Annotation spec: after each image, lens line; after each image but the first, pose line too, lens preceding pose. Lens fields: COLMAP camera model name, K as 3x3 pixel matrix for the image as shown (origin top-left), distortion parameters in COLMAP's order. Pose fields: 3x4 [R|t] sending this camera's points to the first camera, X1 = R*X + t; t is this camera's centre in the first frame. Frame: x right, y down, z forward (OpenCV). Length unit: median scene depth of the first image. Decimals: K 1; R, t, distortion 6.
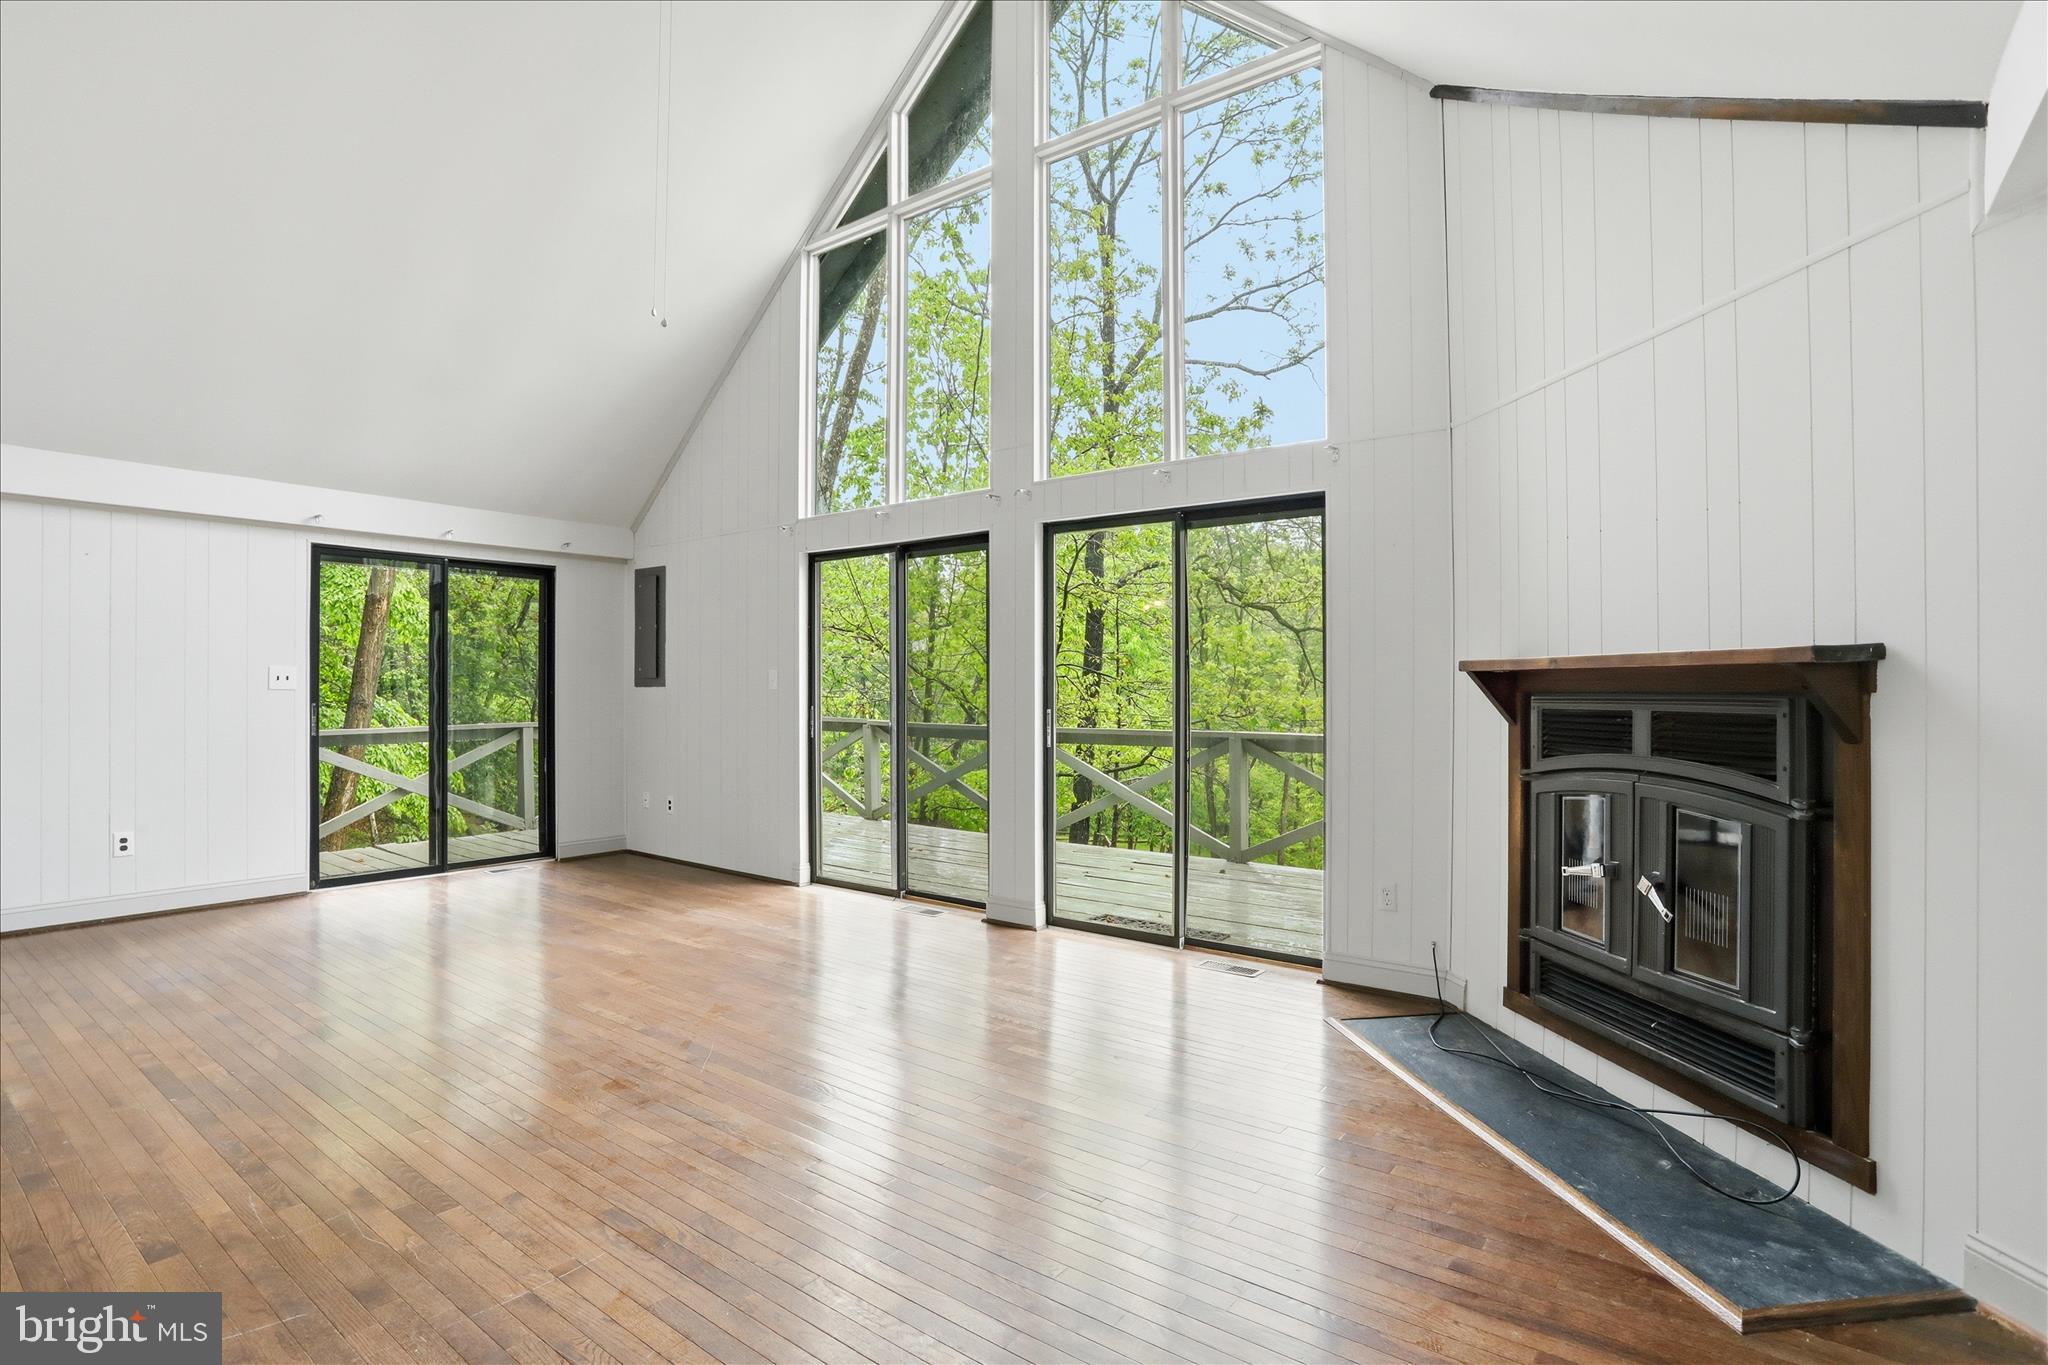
lens RADIAL K [[1015.1, 0, 1029.7], [0, 1015.1, 680.0], [0, 0, 1]] dist [-0.030974, 0.000918]
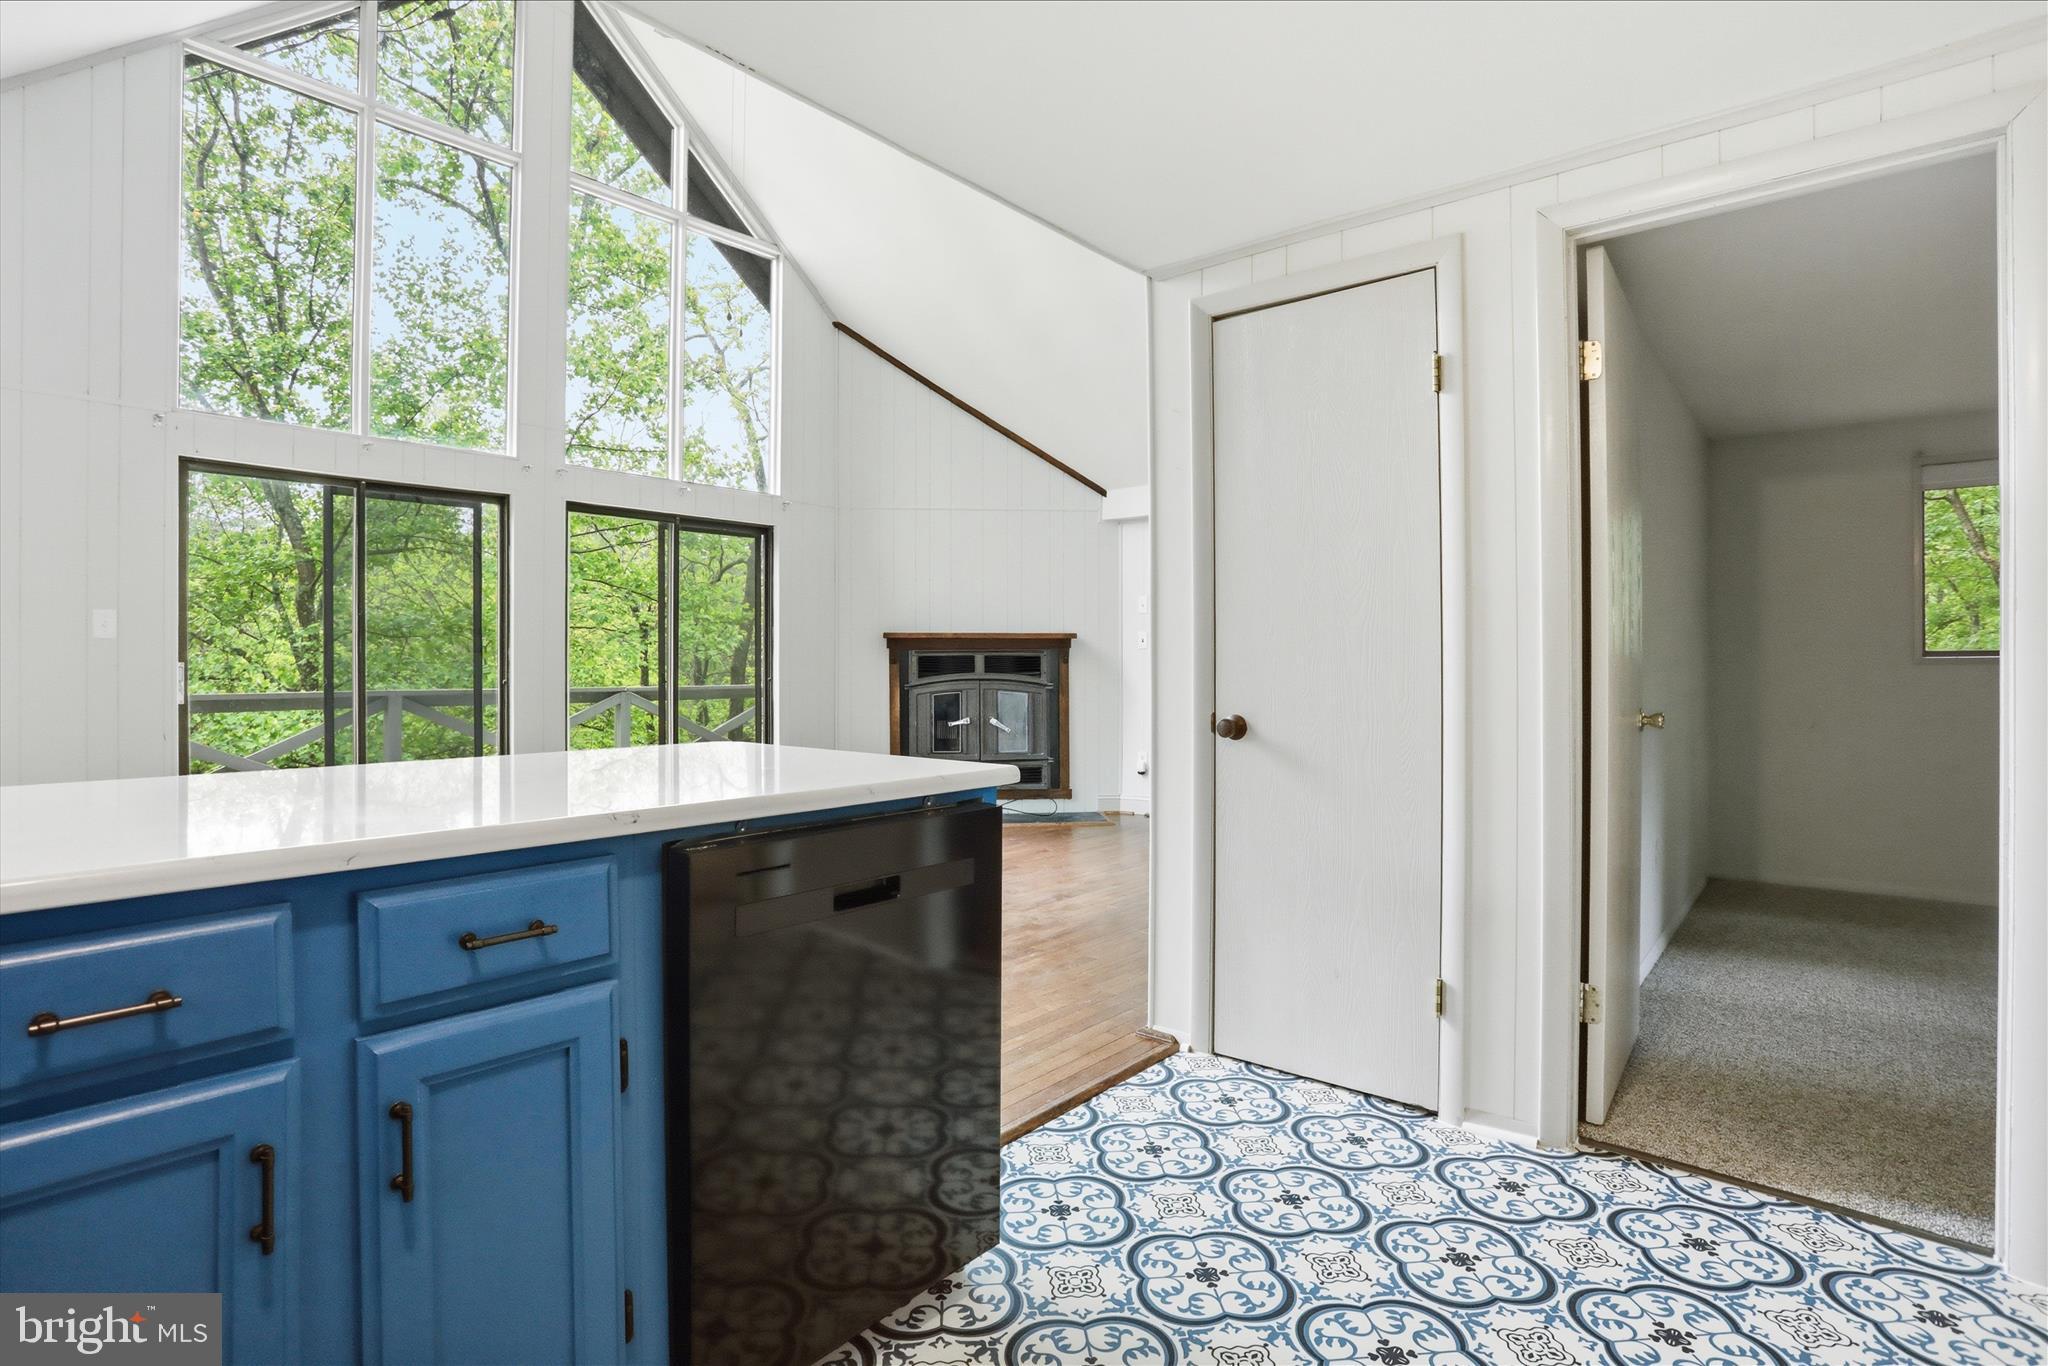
lens RADIAL K [[1015.1, 0, 1029.0], [0, 1015.1, 671.2], [0, 0, 1]] dist [-0.030974, 0.000918]
pose [[0.049430, -0.003622, 0.998771, -1.957494], [-0.001311, 0.999992, 0.003691, 0.061733], [-0.998777, -0.001492, 0.049424, 0.747319]]
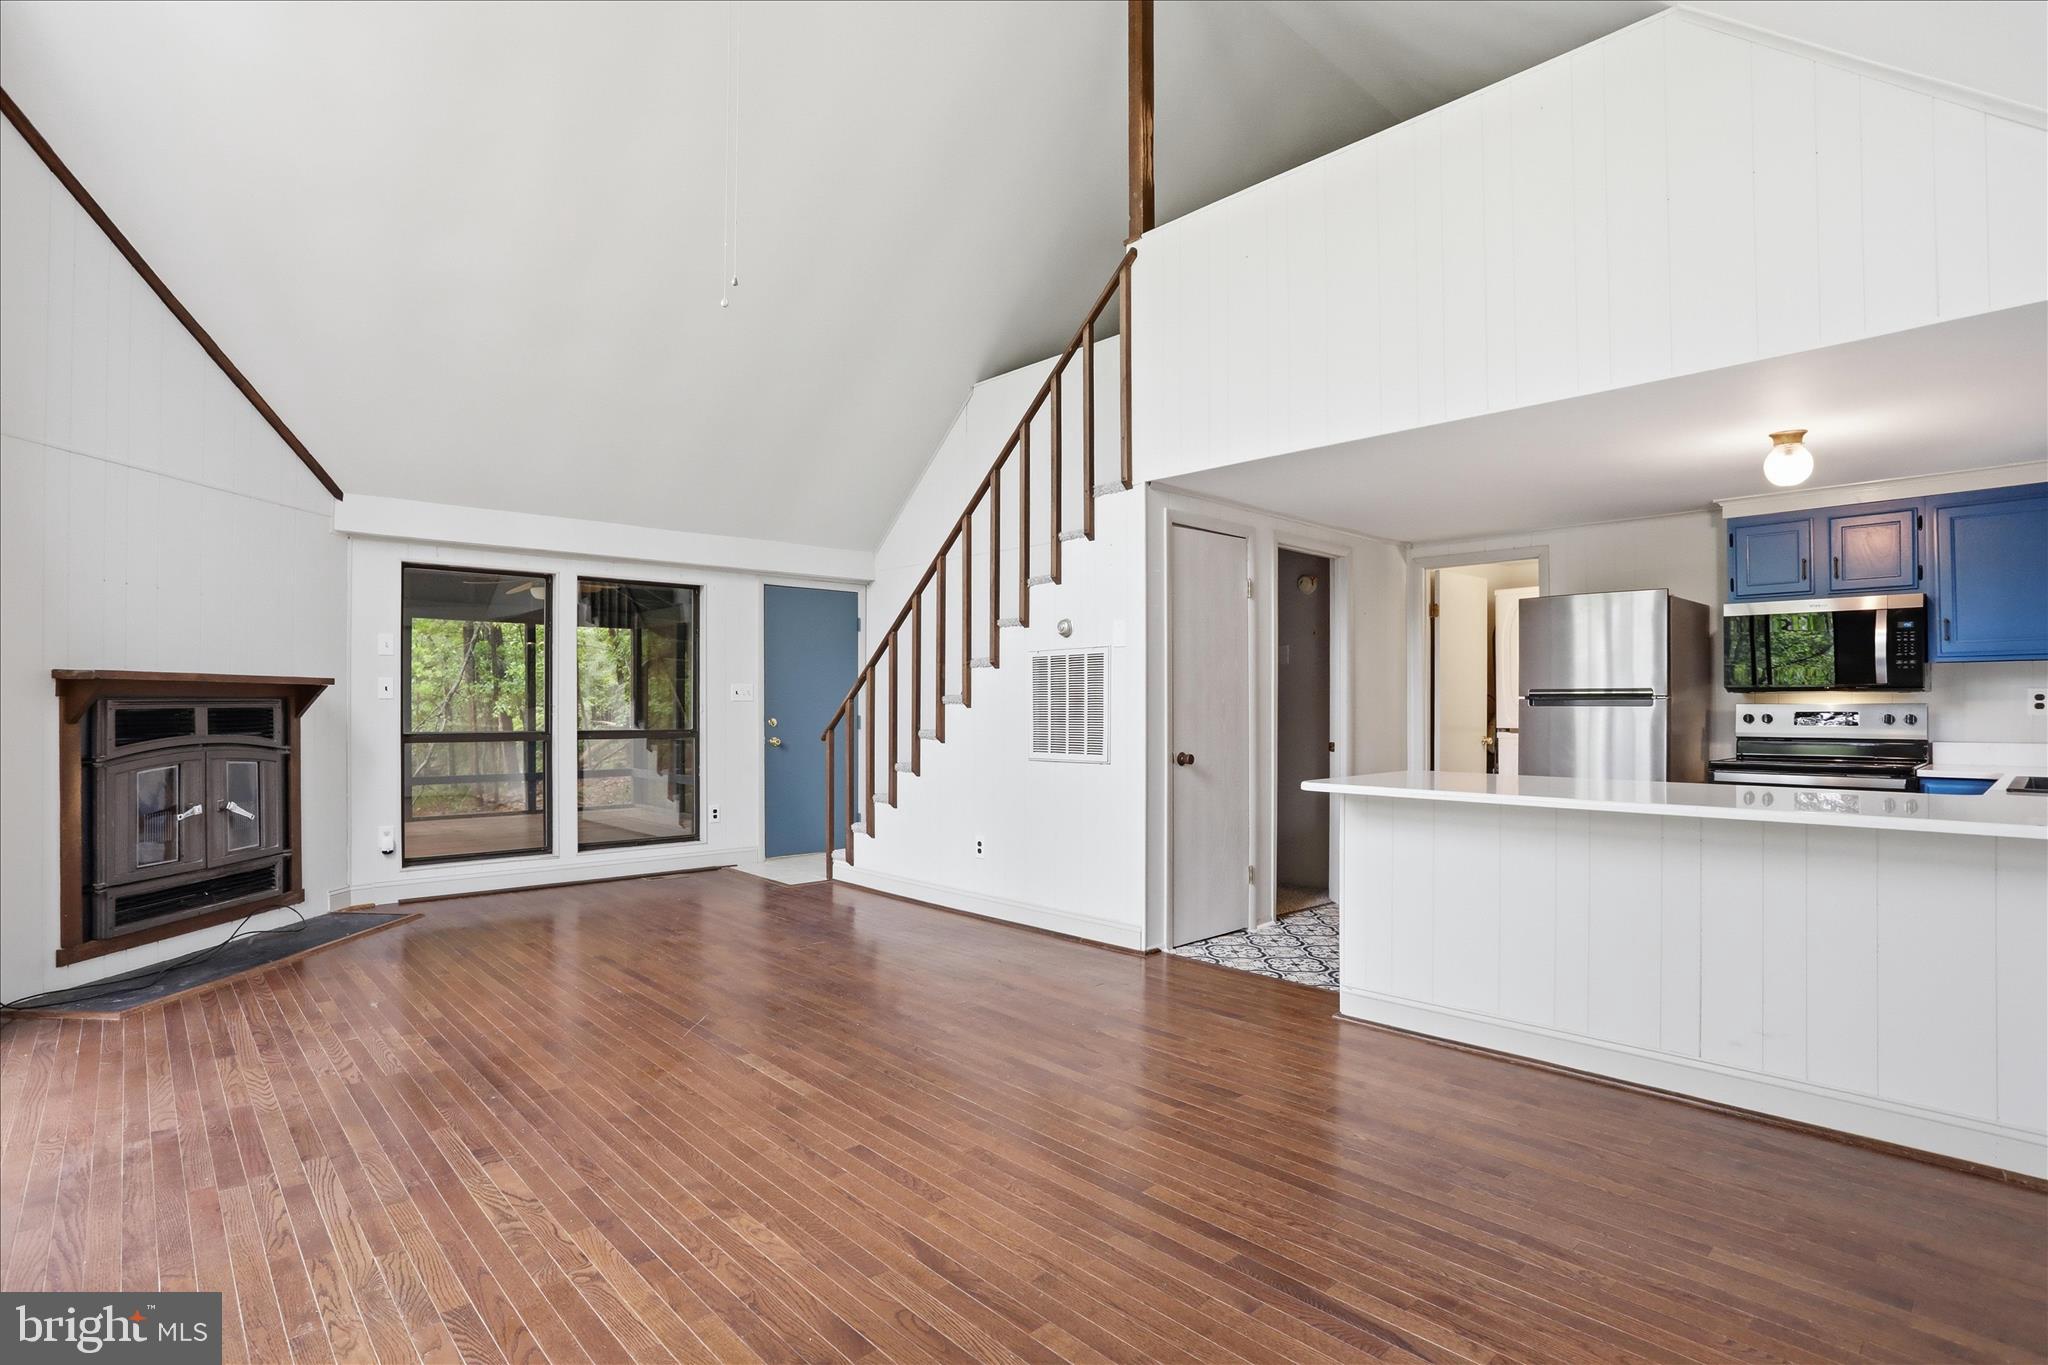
lens RADIAL K [[1015.1, 0, 1020.2], [0, 1015.1, 690.4], [0, 0, 1]] dist [-0.030974, 0.000918]
pose [[-0.982460, 0.002280, 0.186457, -1.030274], [0.000039, 0.999928, -0.012025, 0.021822], [-0.186471, -0.011807, -0.982390, 2.363151]]
